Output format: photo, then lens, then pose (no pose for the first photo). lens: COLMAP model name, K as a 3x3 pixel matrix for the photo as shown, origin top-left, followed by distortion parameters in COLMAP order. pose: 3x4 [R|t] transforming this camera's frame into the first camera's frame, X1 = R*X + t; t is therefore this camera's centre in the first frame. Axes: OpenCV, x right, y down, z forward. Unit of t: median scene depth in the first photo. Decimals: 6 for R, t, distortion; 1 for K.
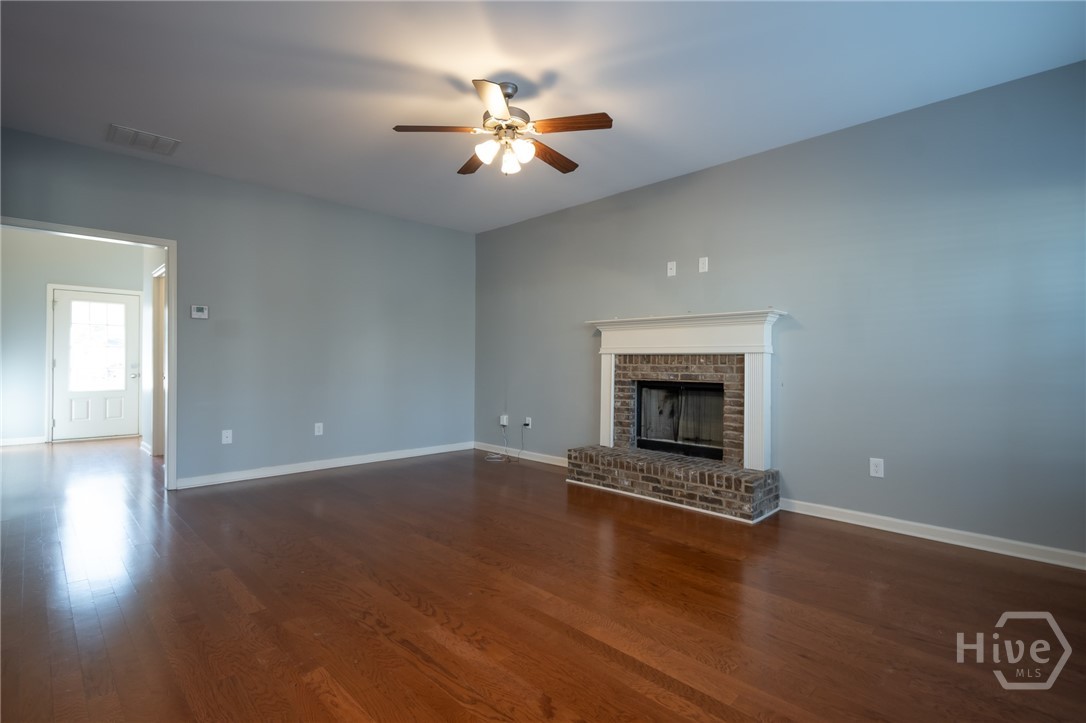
lens RADIAL K [[514.9, 0, 543.0], [0, 514.9, 361.5], [0, 0, 1]] dist [0.002935, -0.000487]
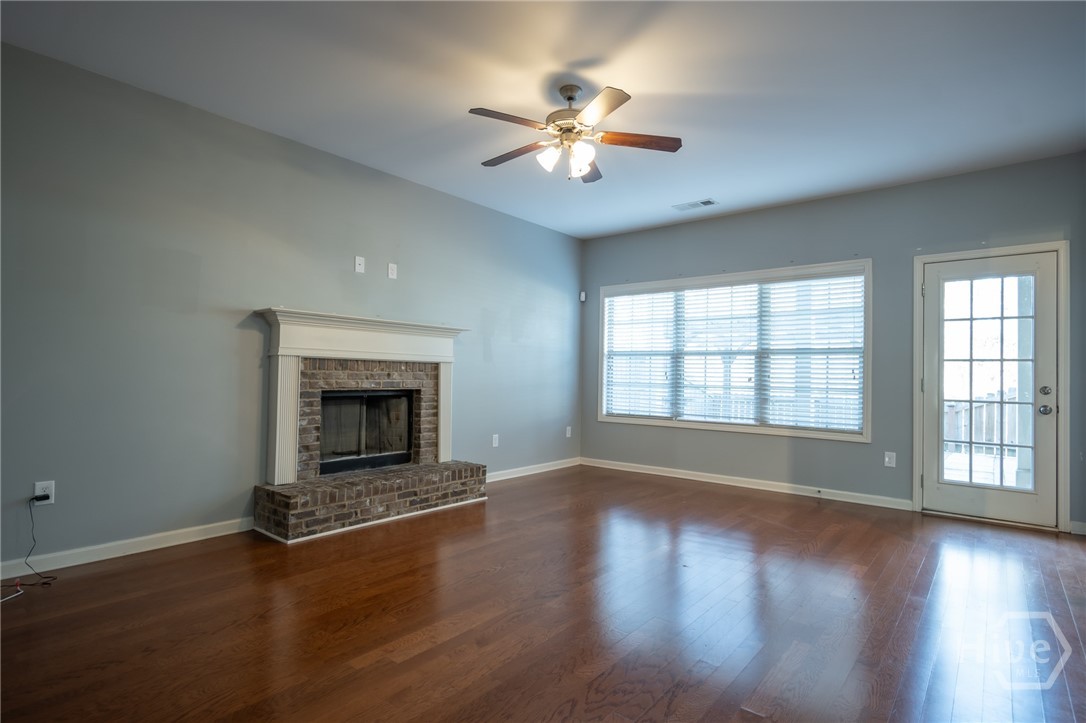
lens RADIAL K [[553.5, 0, 543.0], [0, 553.5, 361.5], [0, 0, 1]] dist [-0.000647, -0.000119]
pose [[-0.103539, 0.015873, 0.994499, -0.777690], [-0.019940, 0.999639, -0.018031, -0.000135], [-0.994425, -0.021697, -0.103185, 0.816204]]
